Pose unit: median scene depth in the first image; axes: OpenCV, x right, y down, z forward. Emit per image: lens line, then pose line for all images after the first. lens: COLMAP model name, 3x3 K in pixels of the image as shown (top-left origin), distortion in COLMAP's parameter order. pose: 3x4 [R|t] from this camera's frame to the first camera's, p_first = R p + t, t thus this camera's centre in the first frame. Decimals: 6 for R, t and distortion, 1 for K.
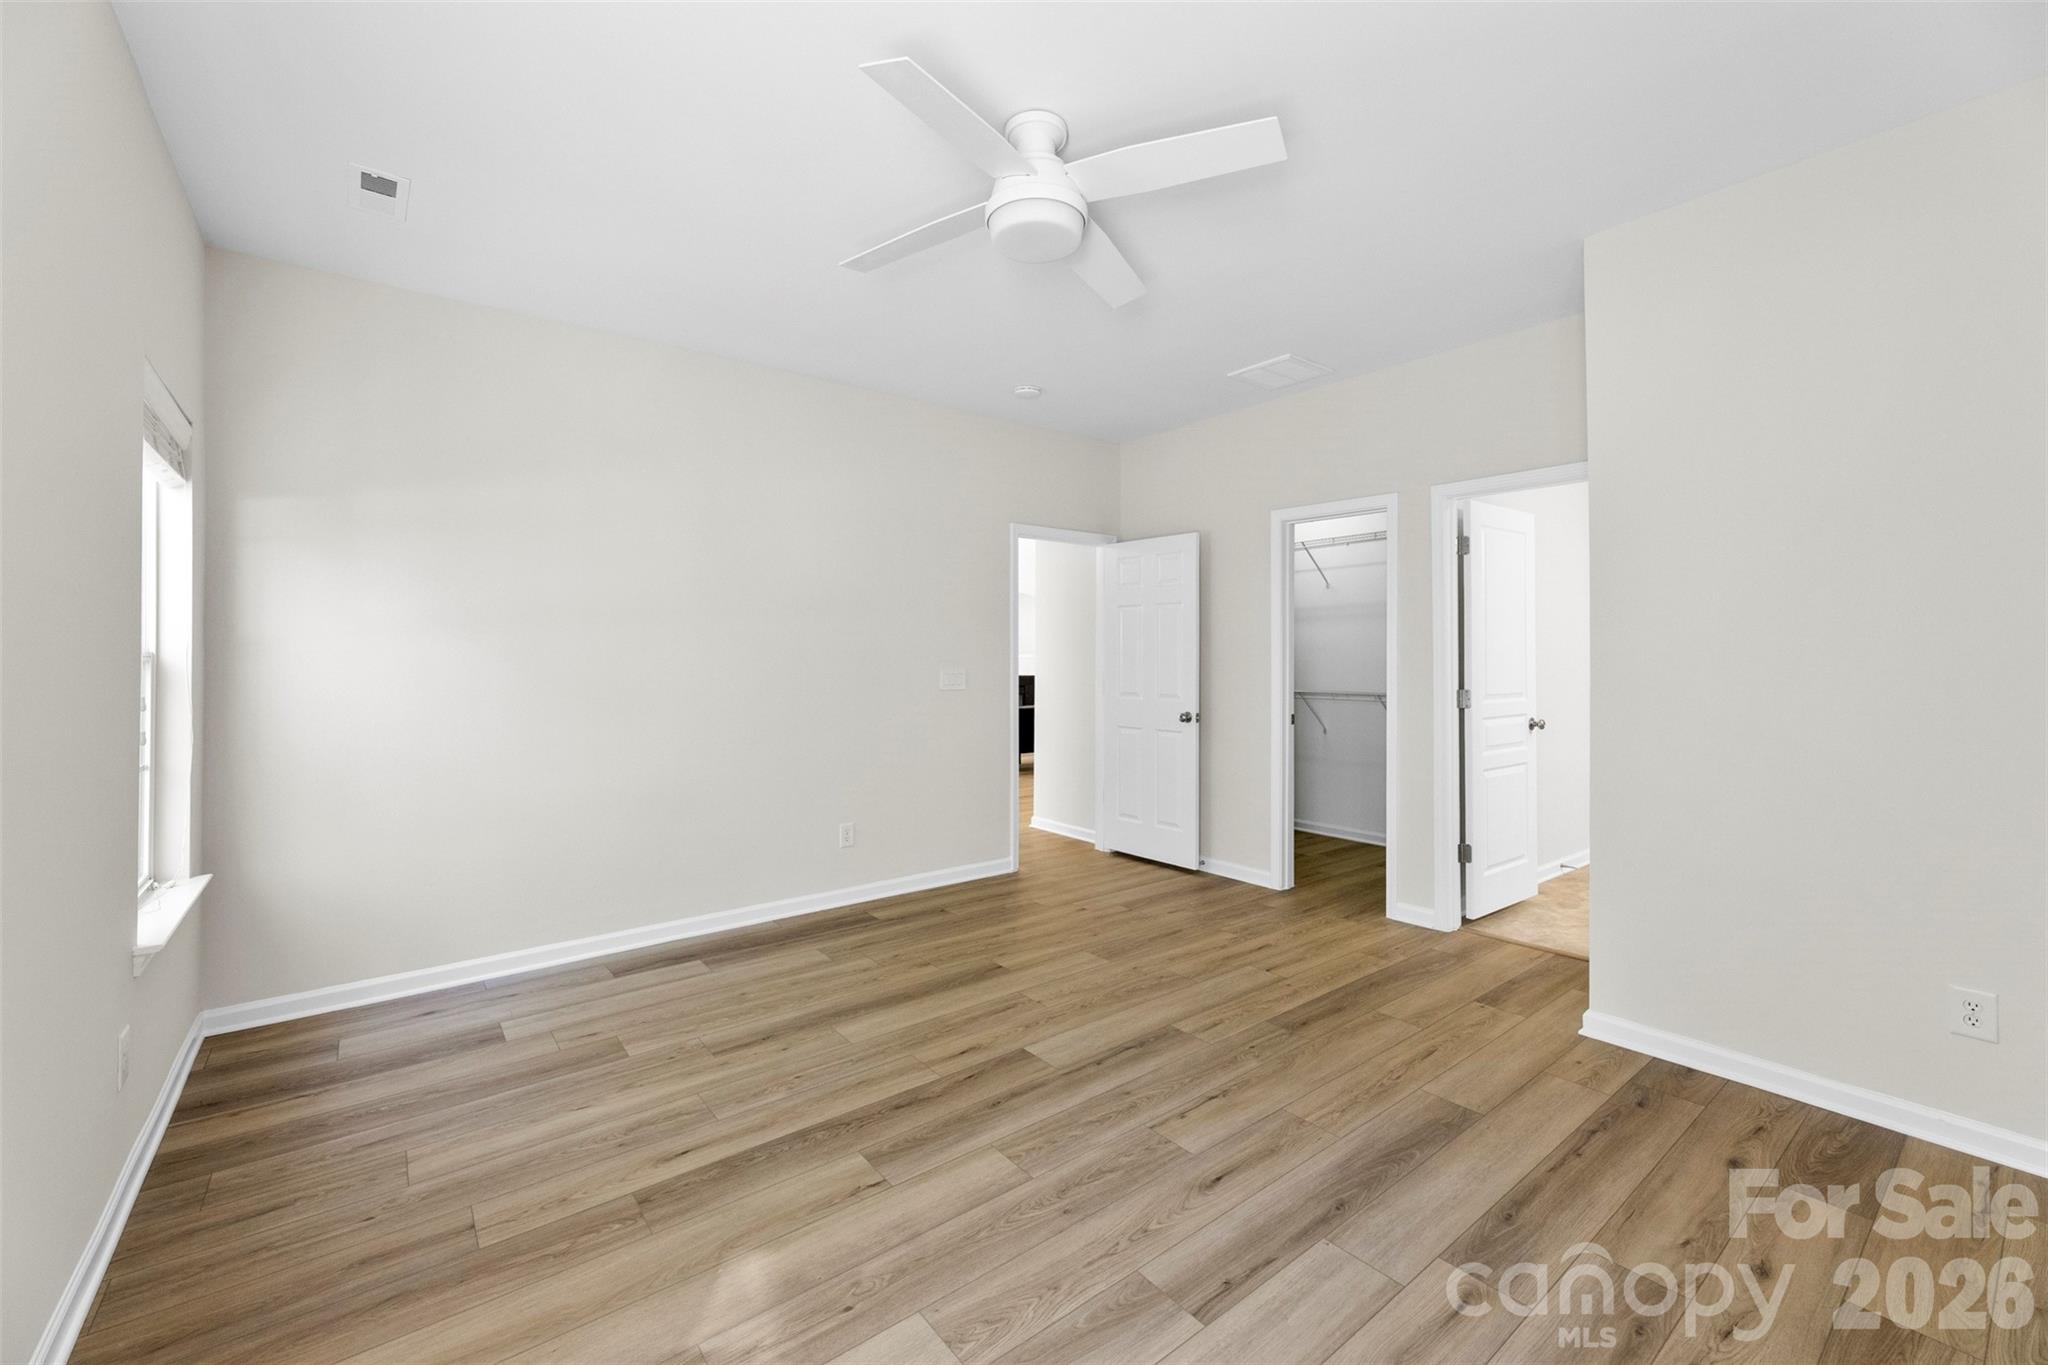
lens RADIAL K [[829.6, 0, 1022.2], [0, 829.6, 664.4], [0, 0, 1]] dist [-0.000271, -0.000215]
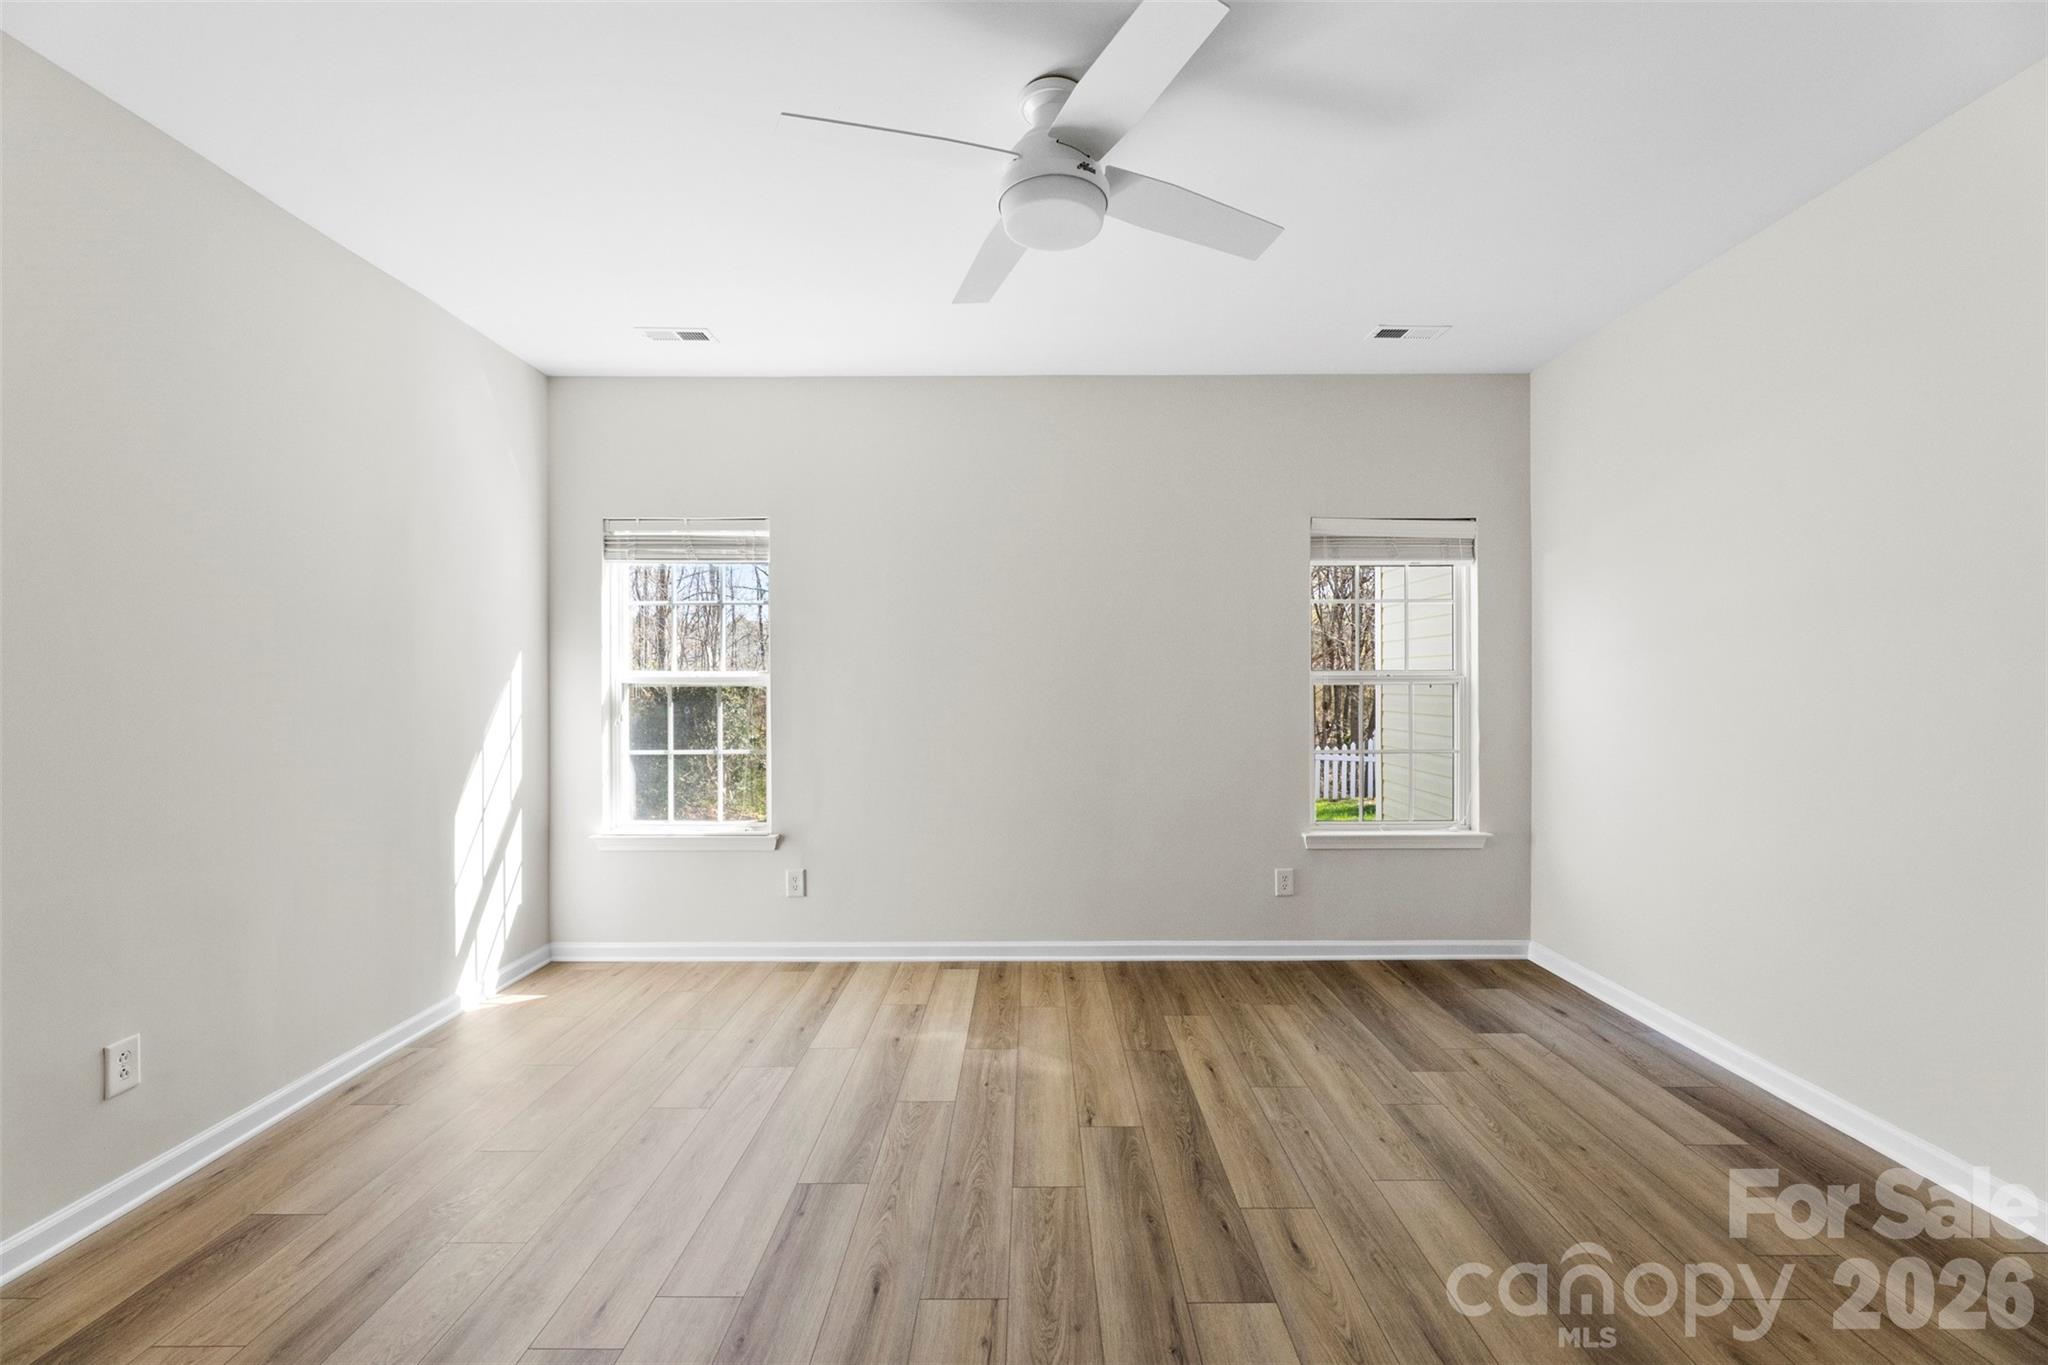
lens RADIAL K [[829.6, 0, 1022.2], [0, 829.6, 664.4], [0, 0, 1]] dist [-0.000271, -0.000215]
pose [[-0.618750, -0.012299, -0.785492, 0.711152], [-0.002245, 0.999901, -0.013888, -0.013798], [0.785585, -0.006830, -0.618716, 1.425867]]
